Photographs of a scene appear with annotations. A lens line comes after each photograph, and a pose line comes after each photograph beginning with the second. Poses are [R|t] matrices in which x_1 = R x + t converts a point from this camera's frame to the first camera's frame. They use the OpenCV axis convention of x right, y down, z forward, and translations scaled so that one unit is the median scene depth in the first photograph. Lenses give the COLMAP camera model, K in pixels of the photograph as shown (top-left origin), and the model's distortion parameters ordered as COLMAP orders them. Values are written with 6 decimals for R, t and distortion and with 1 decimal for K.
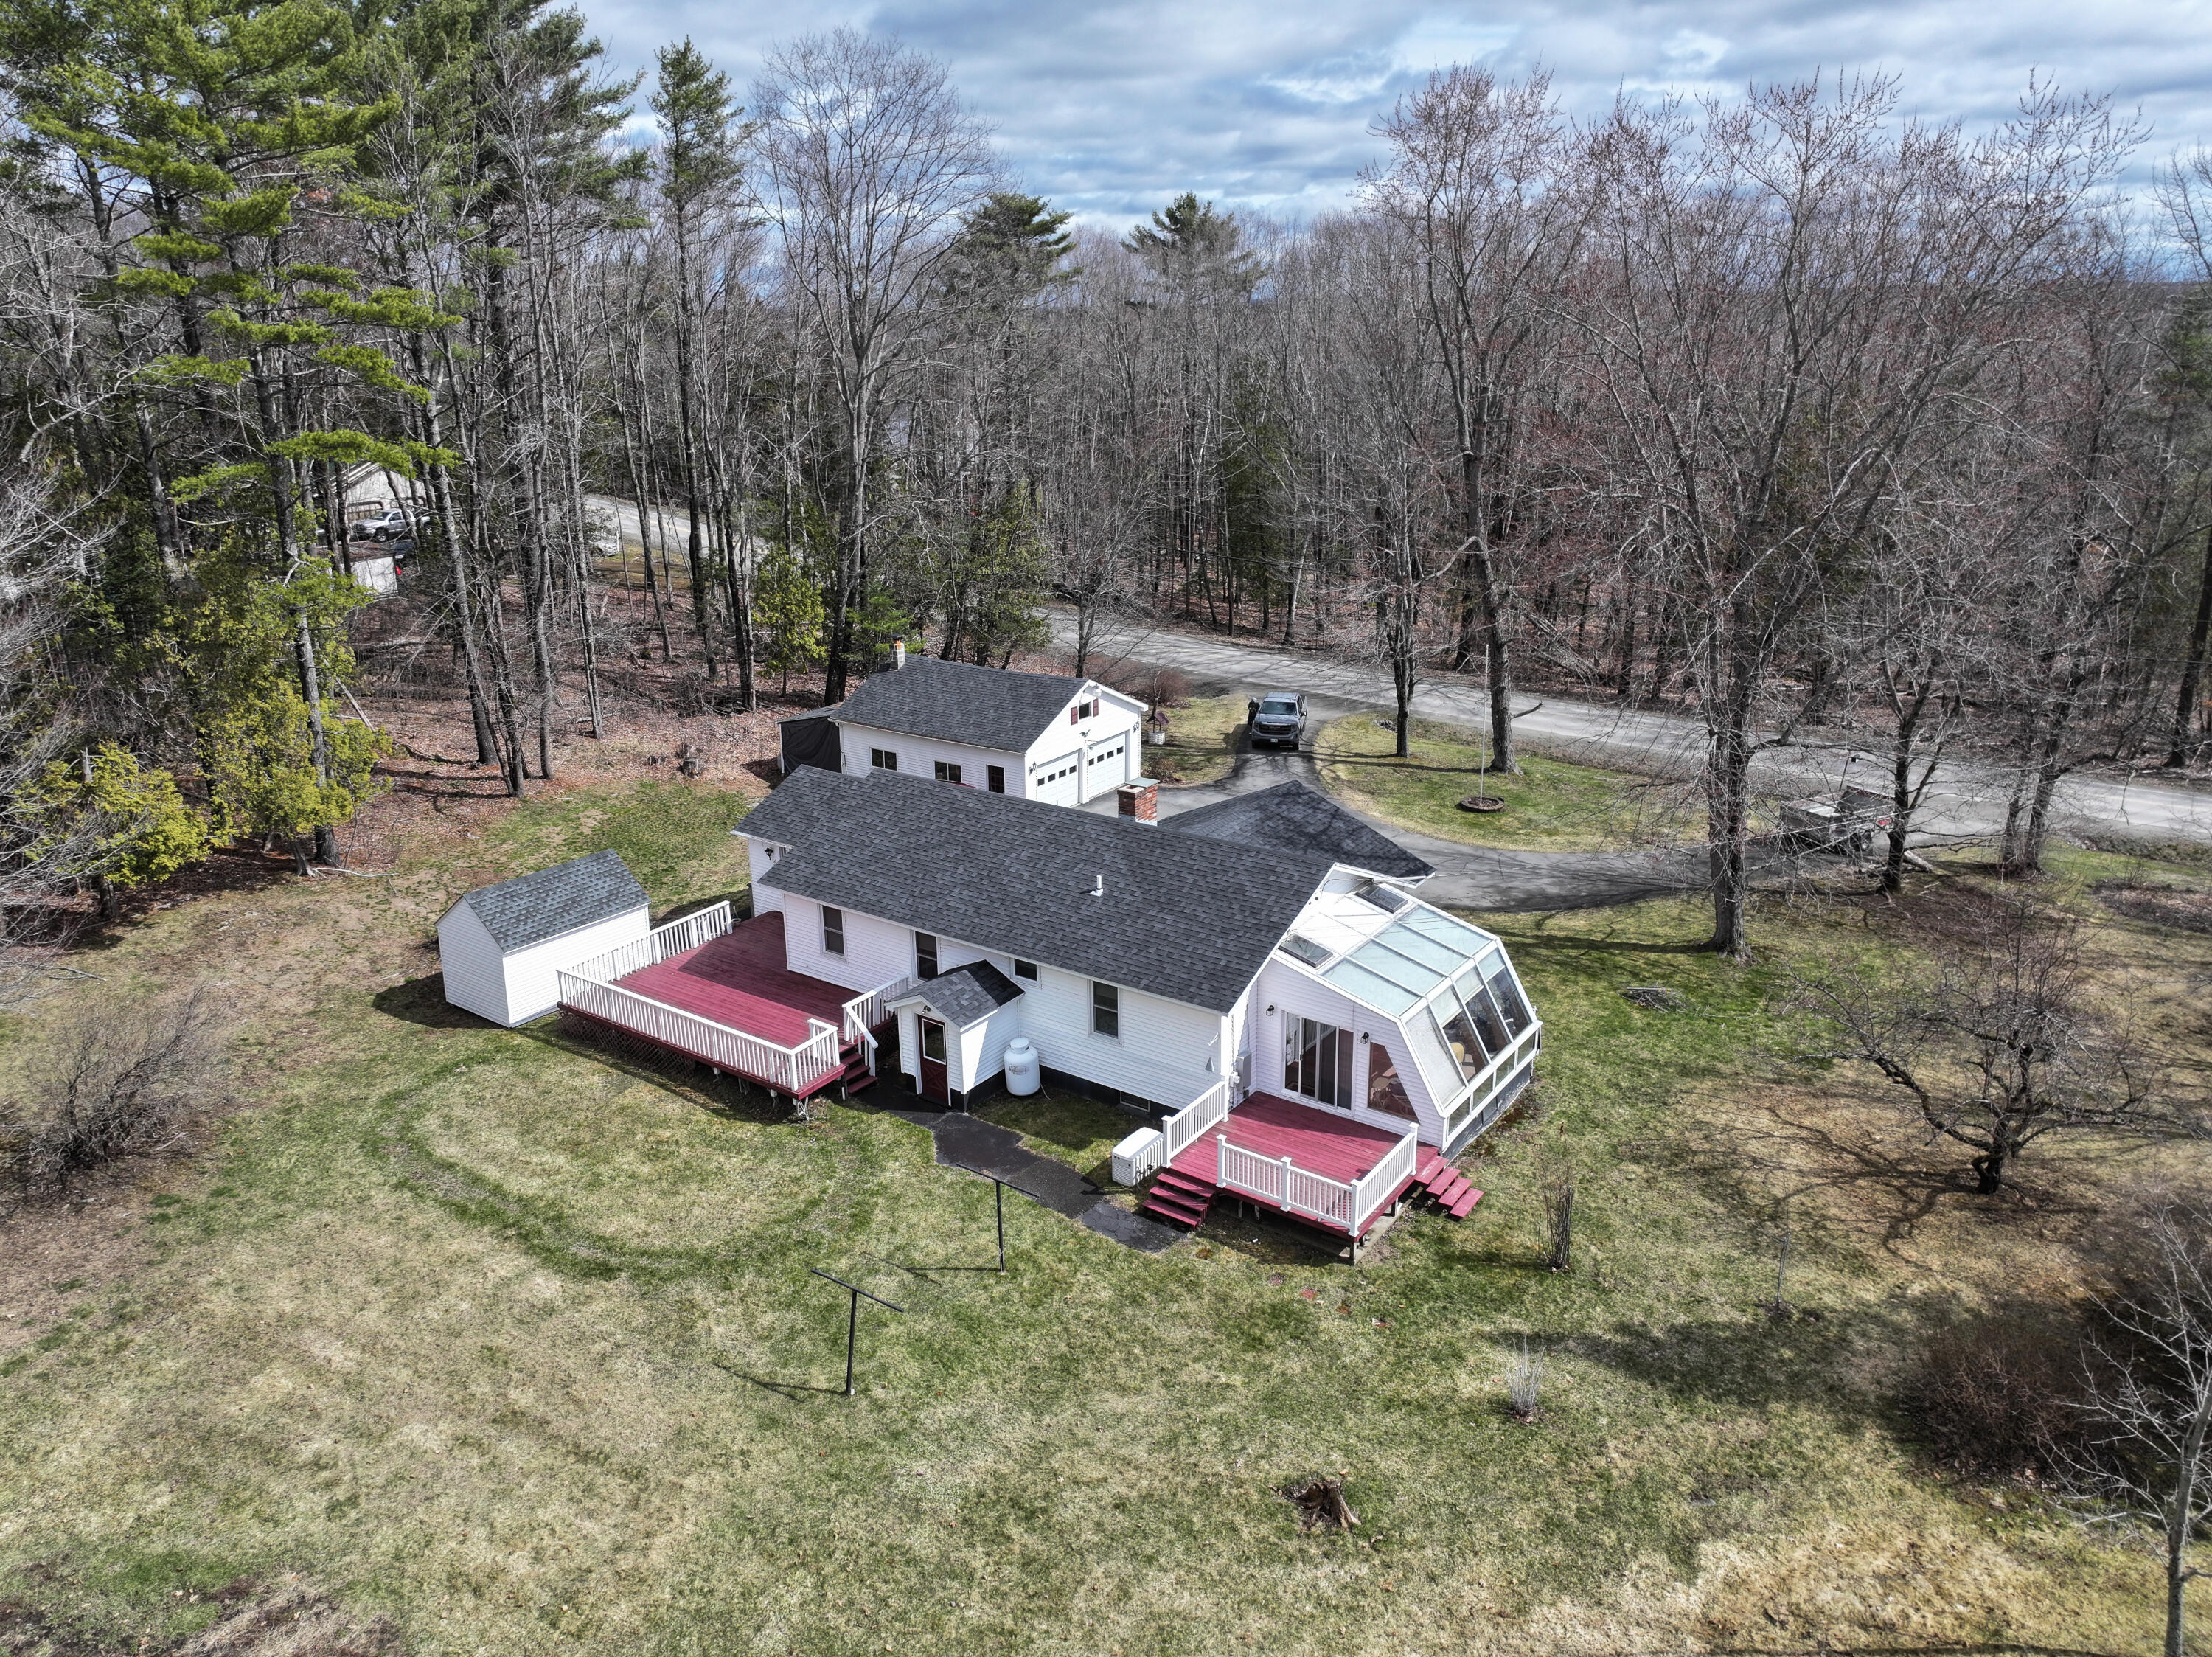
lens RADIAL K [[1547.8, 0, 1106.0], [0, 1547.8, 828.5], [0, 0, 1]] dist [-0.000118, 0.003549]
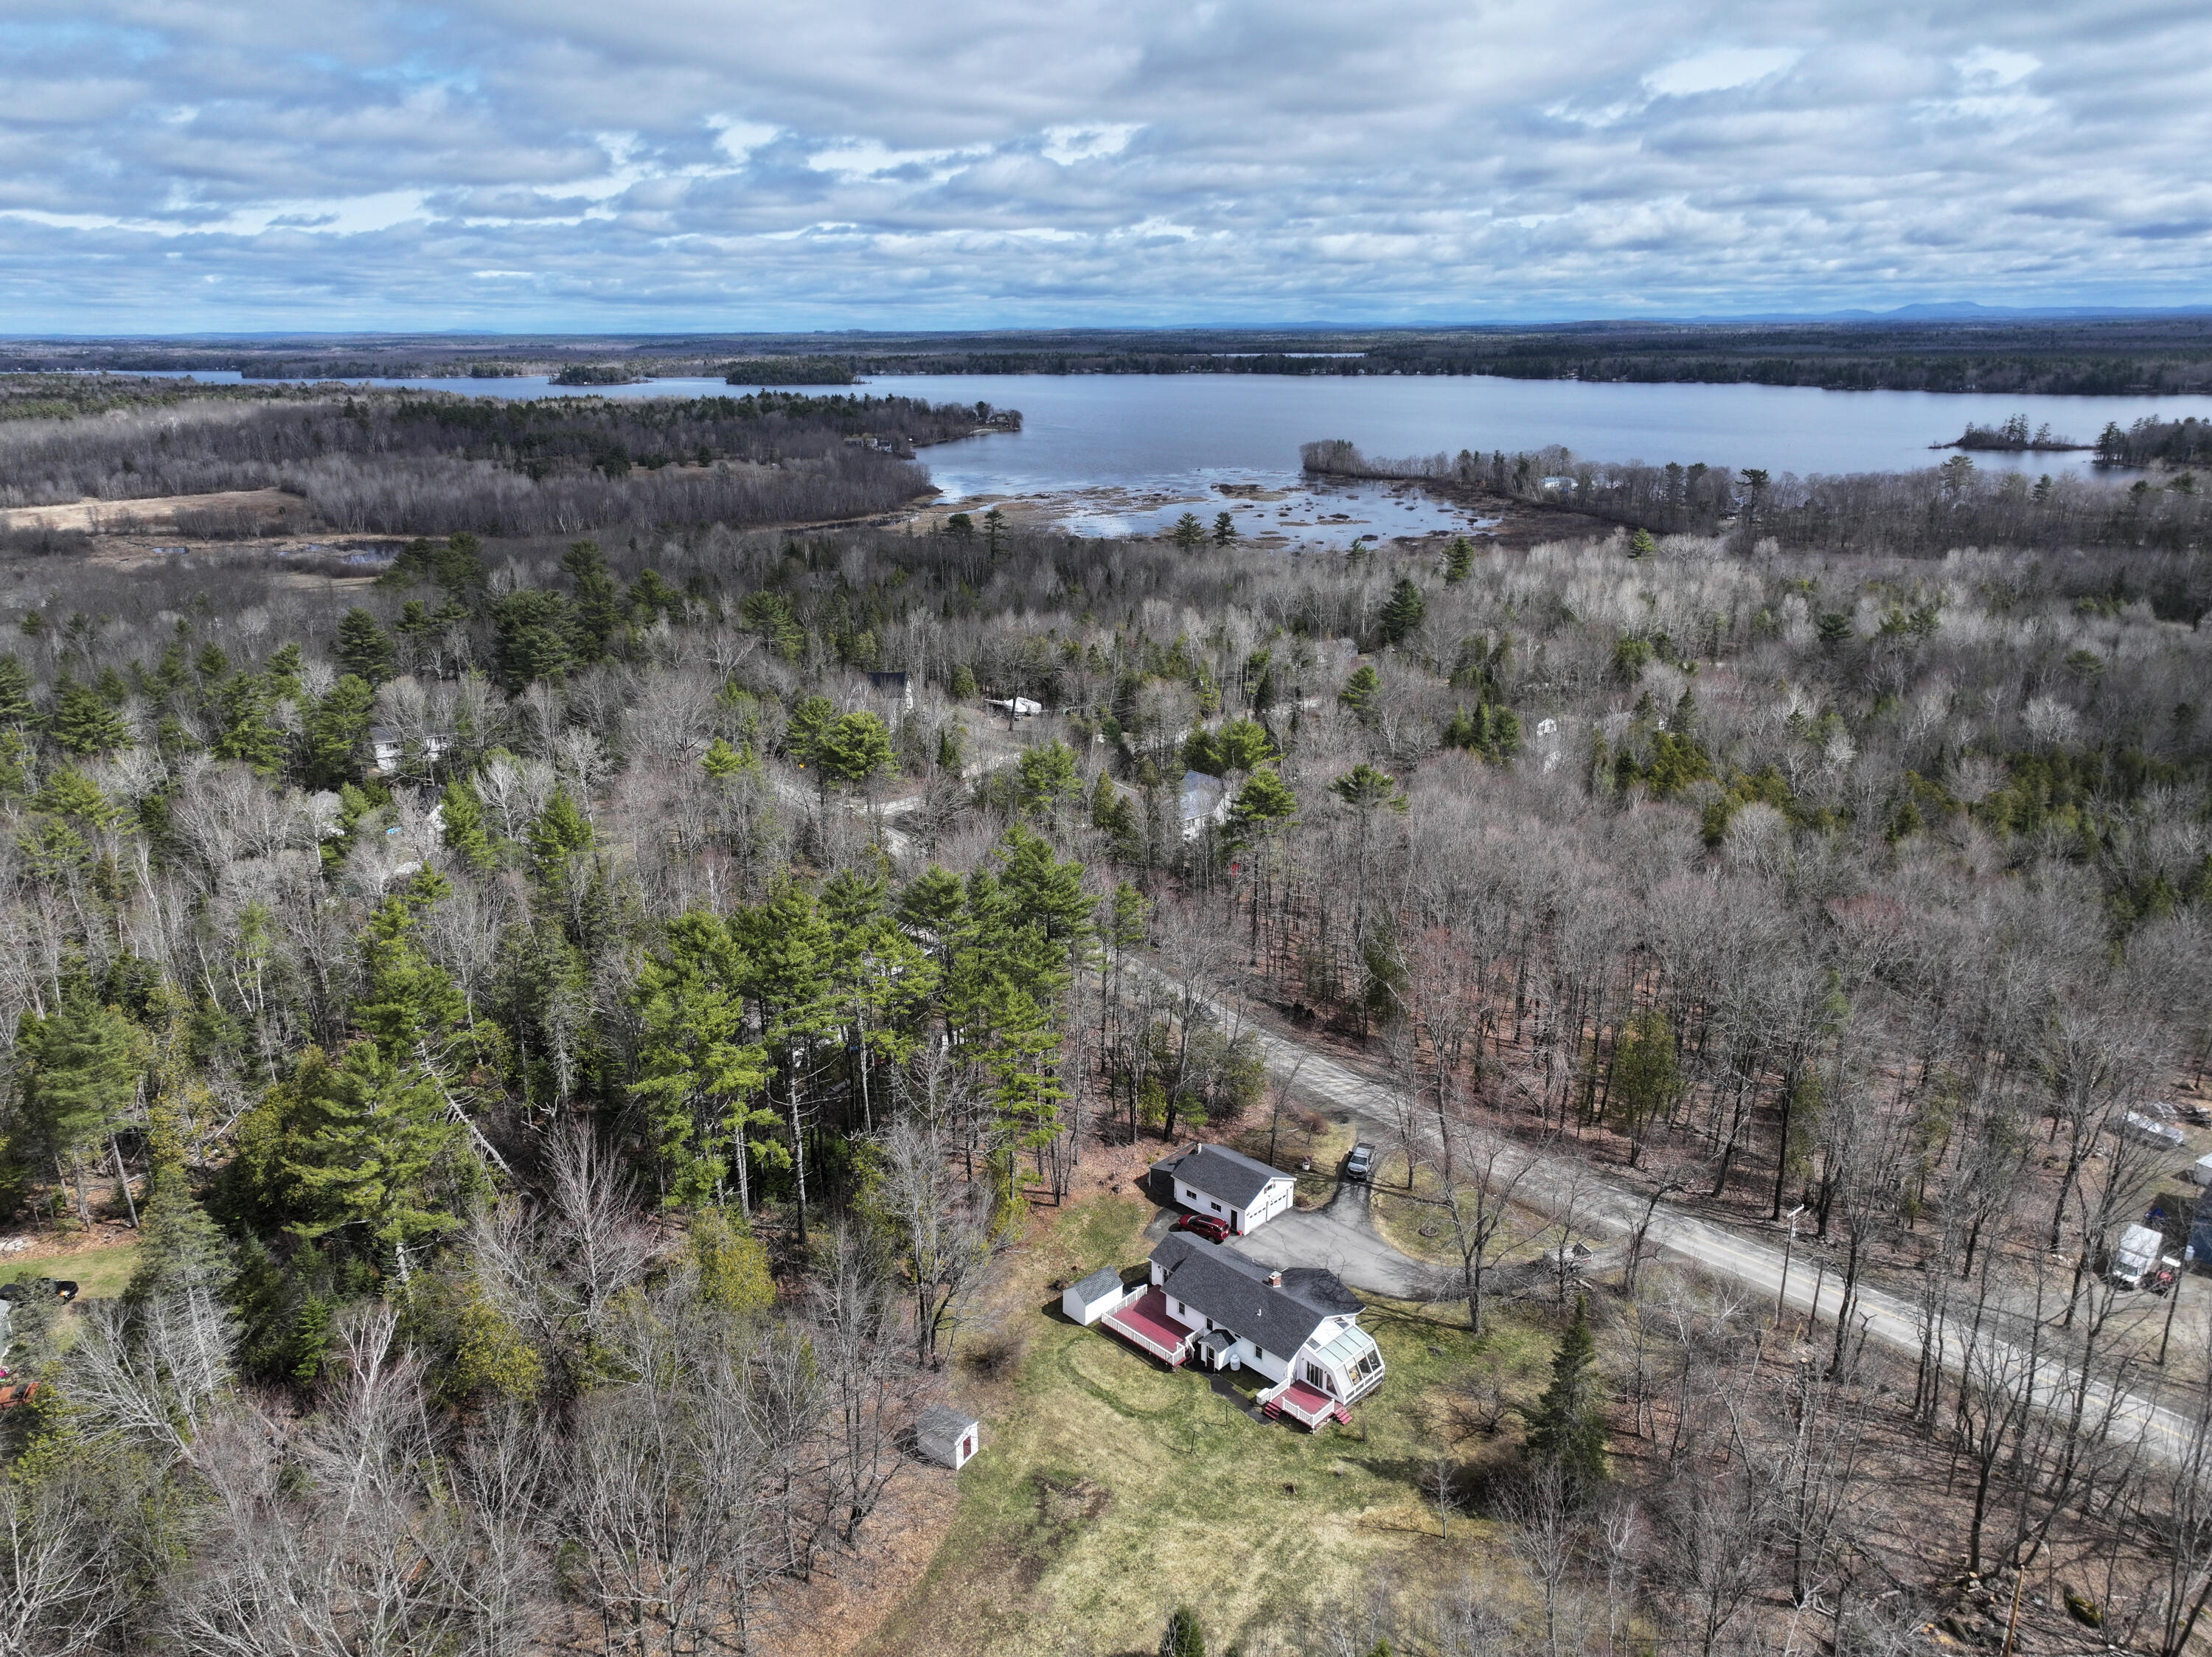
lens RADIAL K [[1557.8, 0, 1107.0], [0, 1557.8, 820.9], [0, 0, 1]] dist [-0.001458, 0.018892]
pose [[0.985960, 0.056888, -0.156993, 0.156533], [-0.058338, 0.998286, -0.004639, -1.124225], [0.156460, 0.013733, 0.987589, -2.773643]]
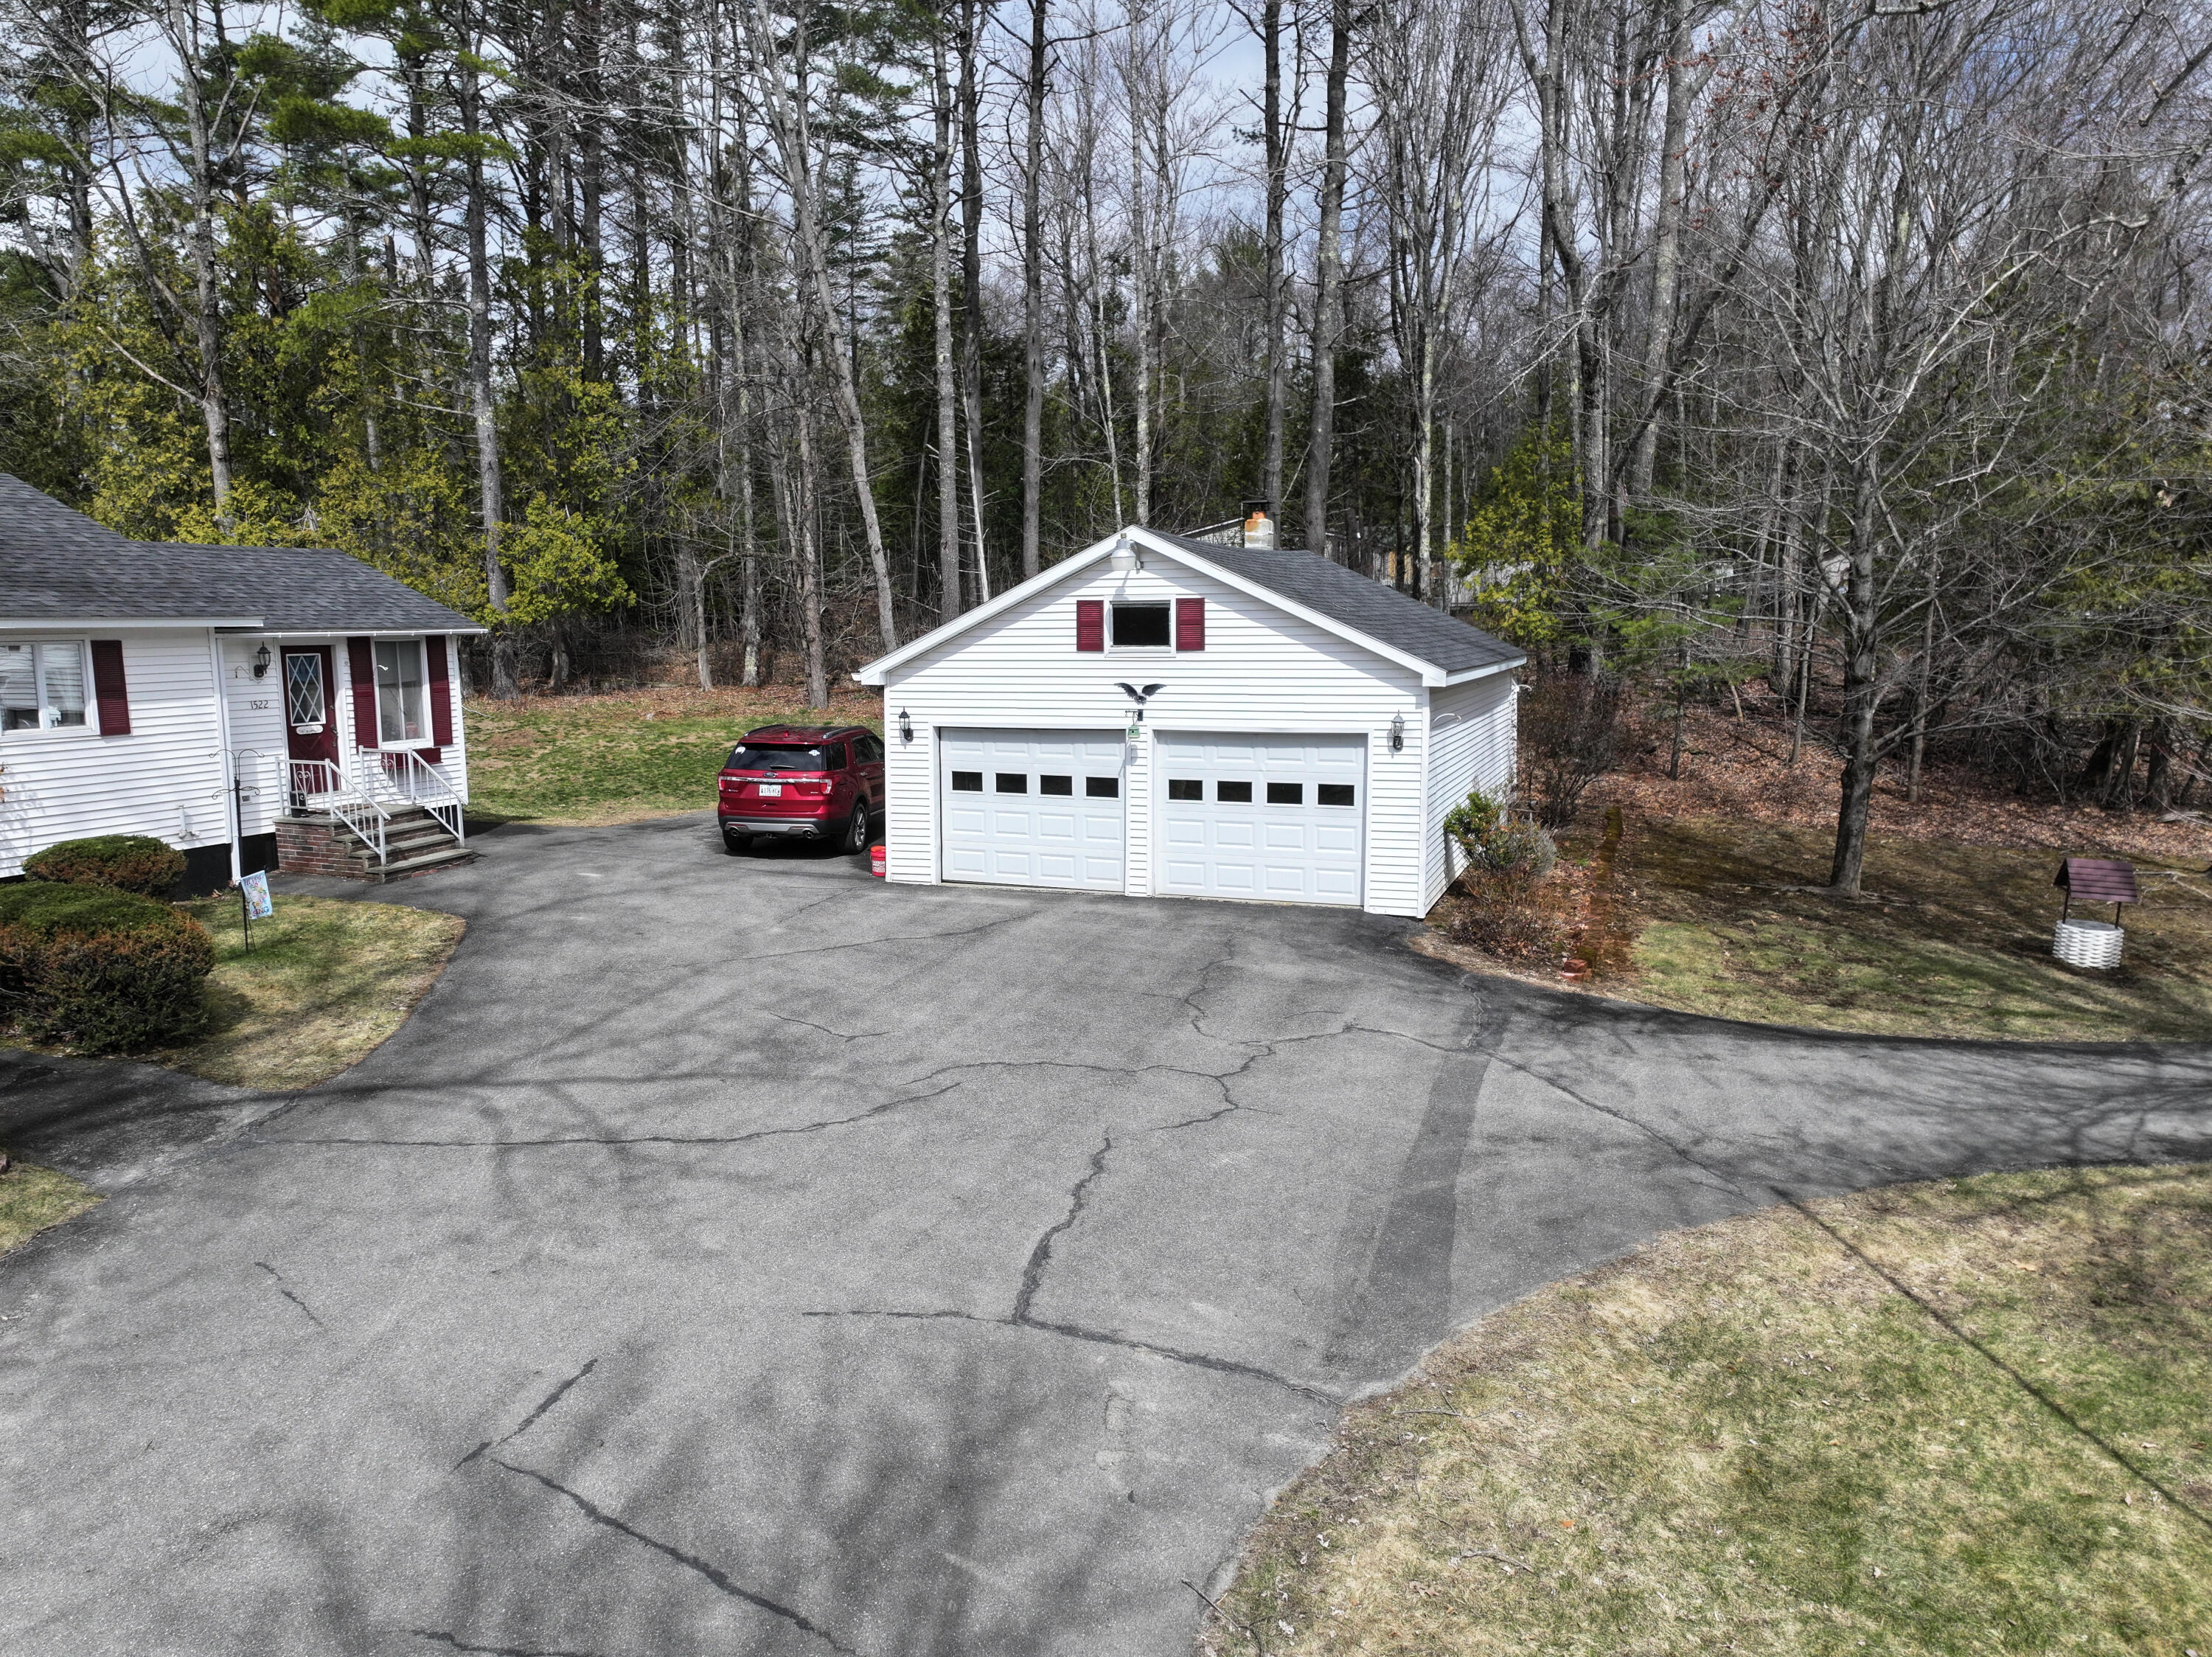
lens RADIAL K [[1557.8, 0, 1107.0], [0, 1557.8, 820.9], [0, 0, 1]] dist [-0.001458, 0.018892]
pose [[0.266159, 0.145446, -0.952893, 0.540313], [-0.297884, 0.952574, 0.062193, -0.091006], [0.916747, 0.267299, 0.296862, 1.533067]]
